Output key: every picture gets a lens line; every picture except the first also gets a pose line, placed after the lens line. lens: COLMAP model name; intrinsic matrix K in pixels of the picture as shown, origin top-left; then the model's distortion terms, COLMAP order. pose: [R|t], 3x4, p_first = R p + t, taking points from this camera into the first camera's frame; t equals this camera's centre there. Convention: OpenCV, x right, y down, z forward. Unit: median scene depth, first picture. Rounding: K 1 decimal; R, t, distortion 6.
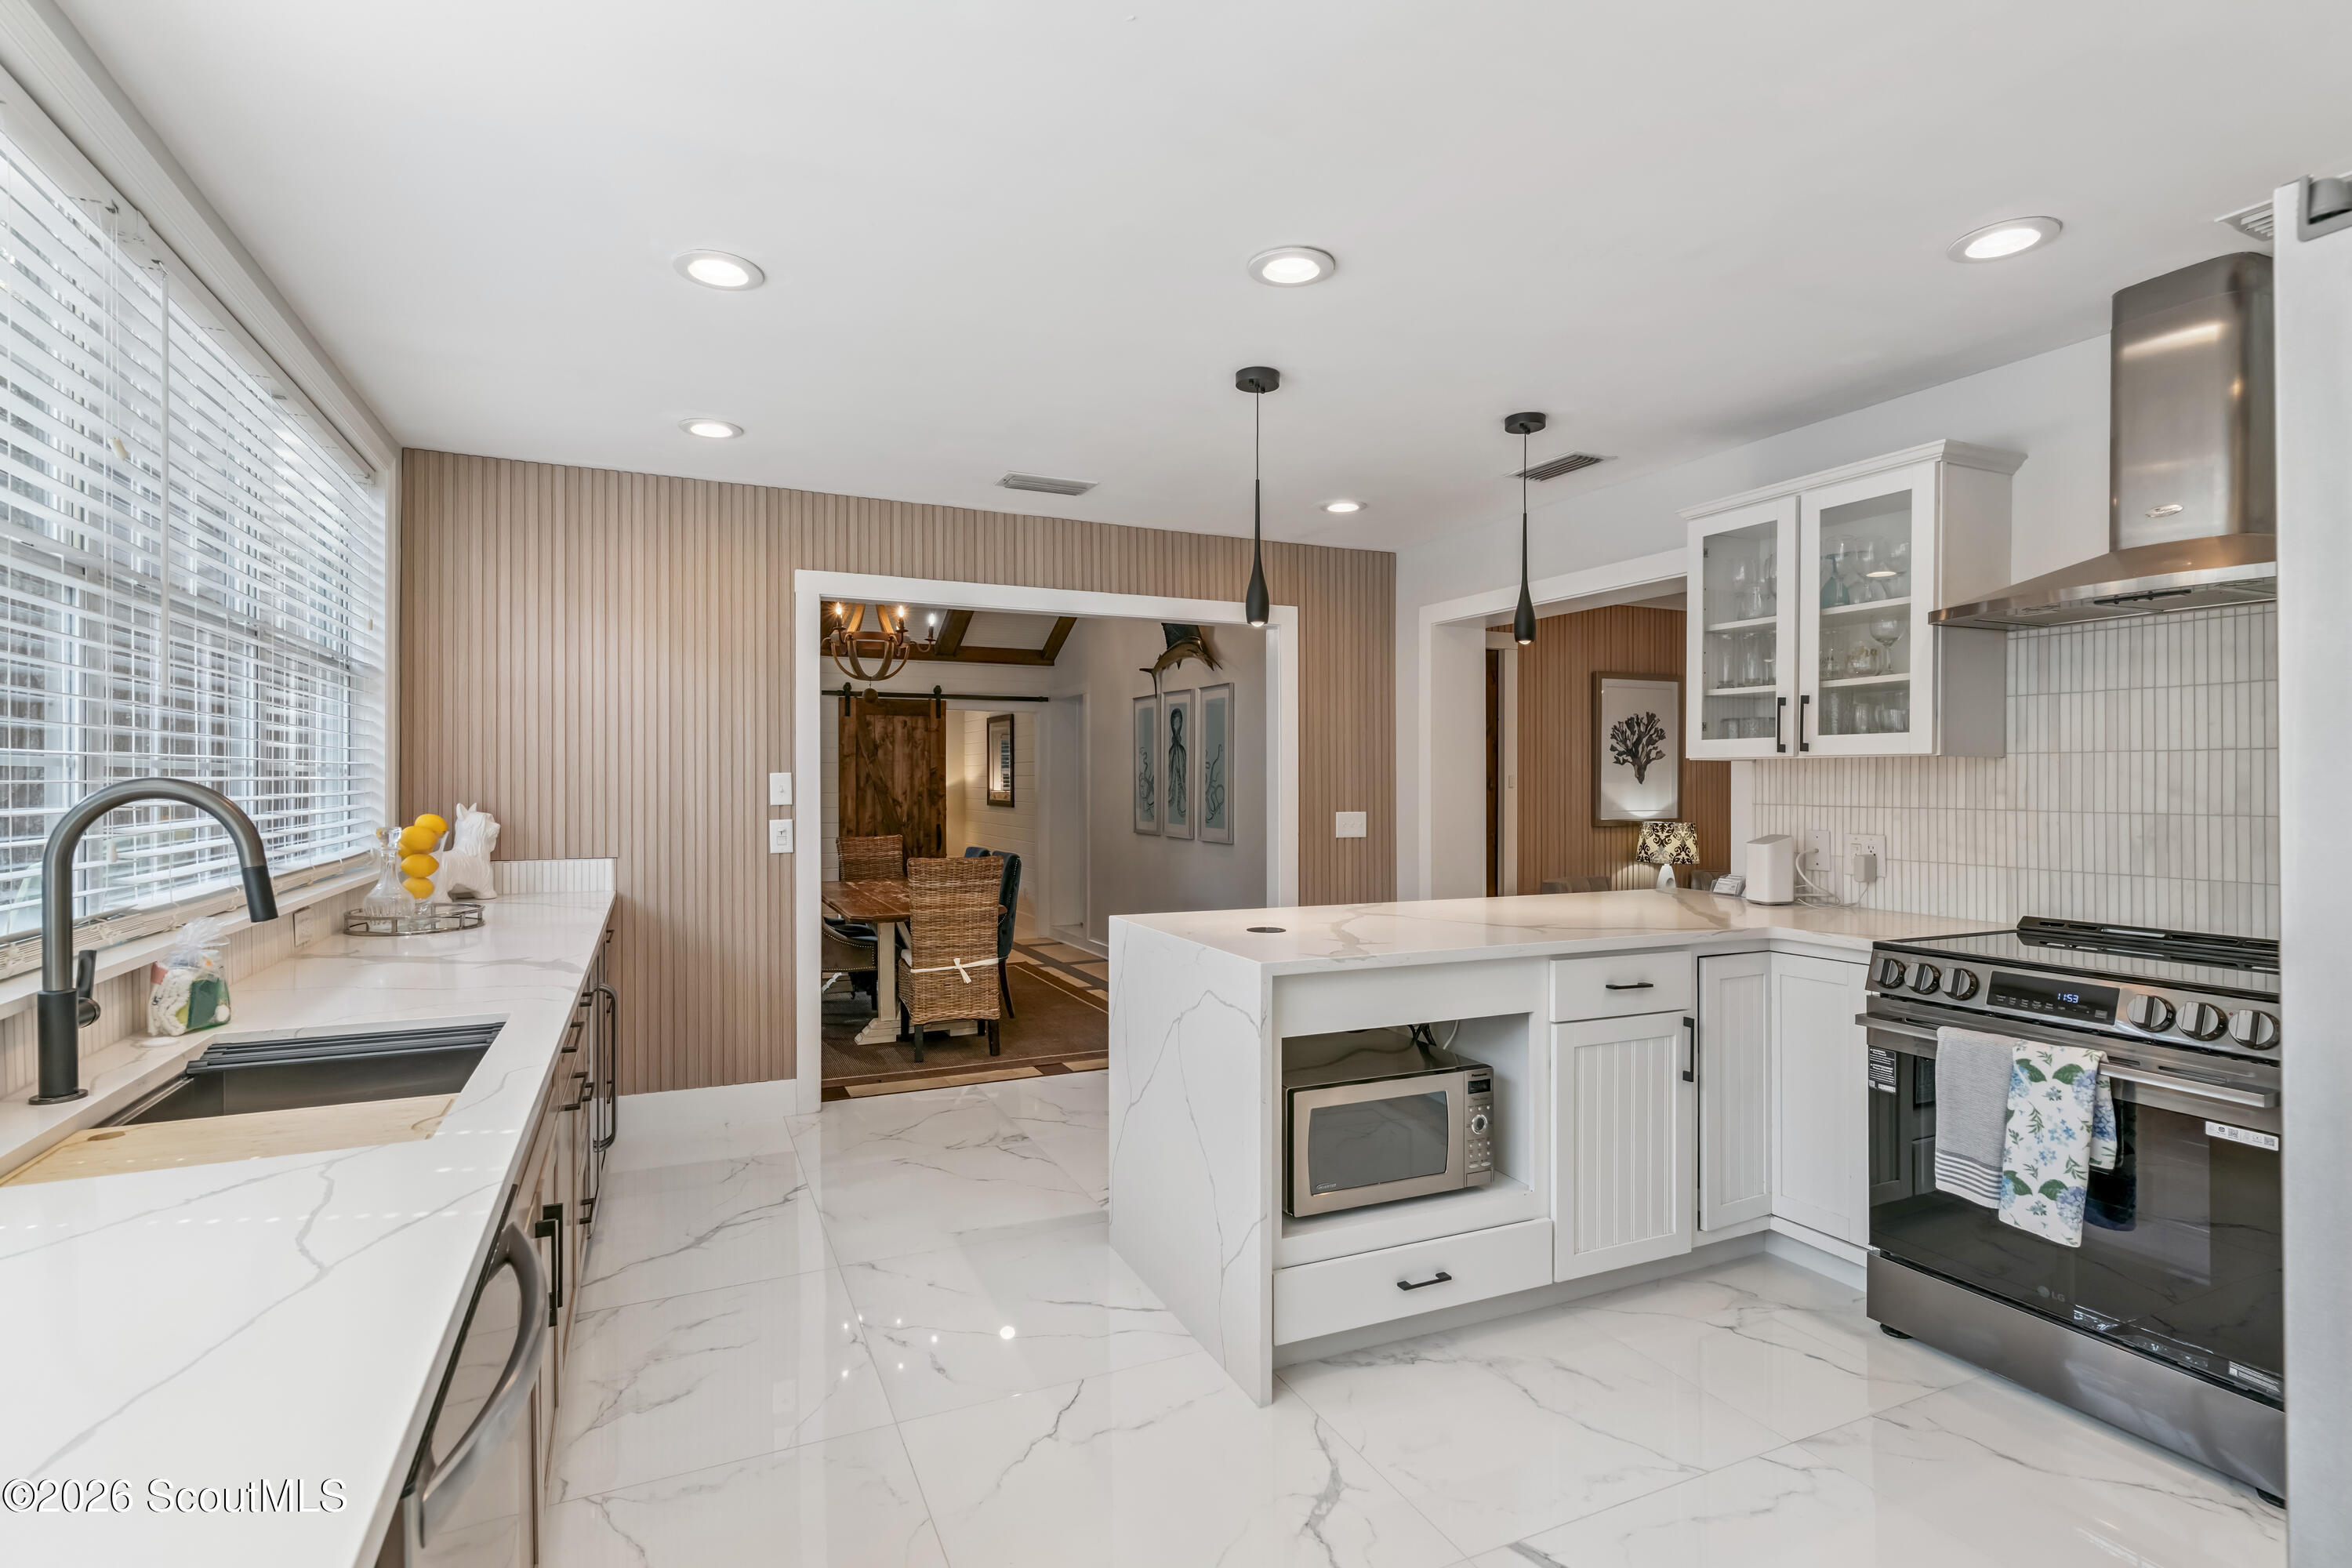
lens RADIAL K [[1123.9, 0, 1172.5], [0, 1123.9, 783.8], [0, 0, 1]] dist [0.005767, -0.000810]
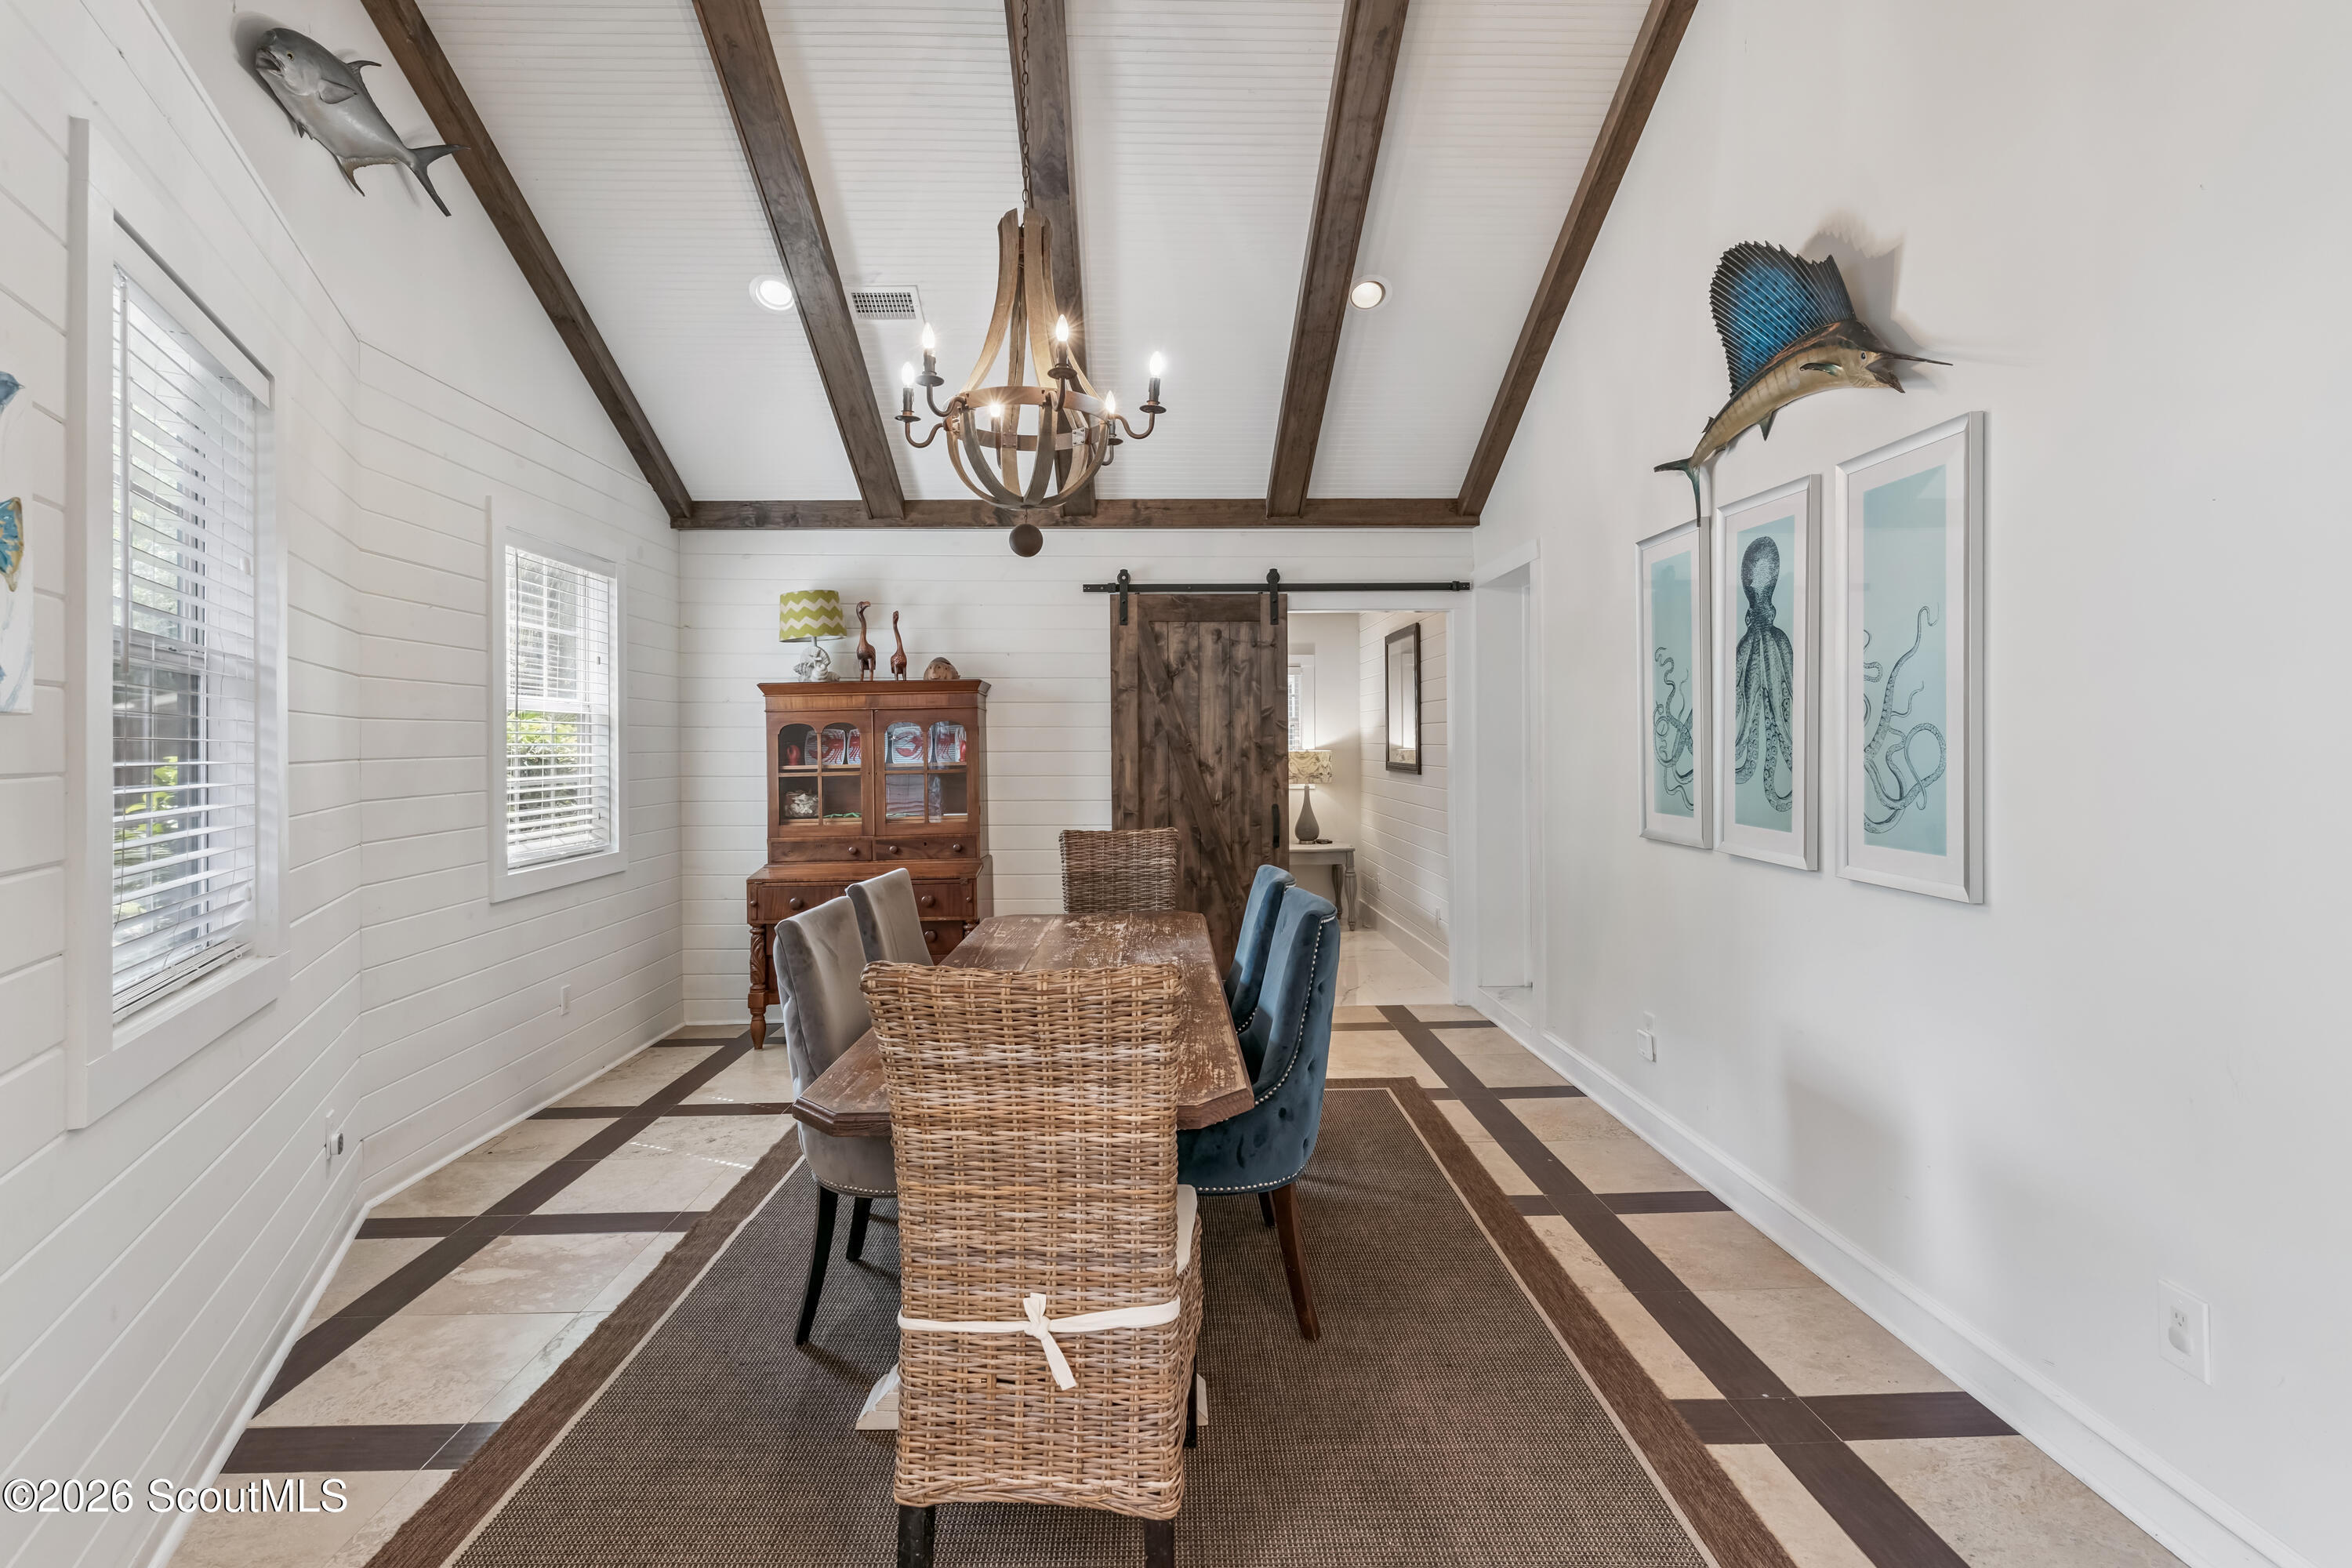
lens RADIAL K [[1123.9, 0, 1162.3], [0, 1123.9, 742.9], [0, 0, 1]] dist [0.005767, -0.000810]
pose [[0.912831, -0.003678, -0.408320, -0.022108], [0.003877, 0.999992, -0.000340, 0.003998], [0.408318, -0.001273, 0.912839, 0.450201]]
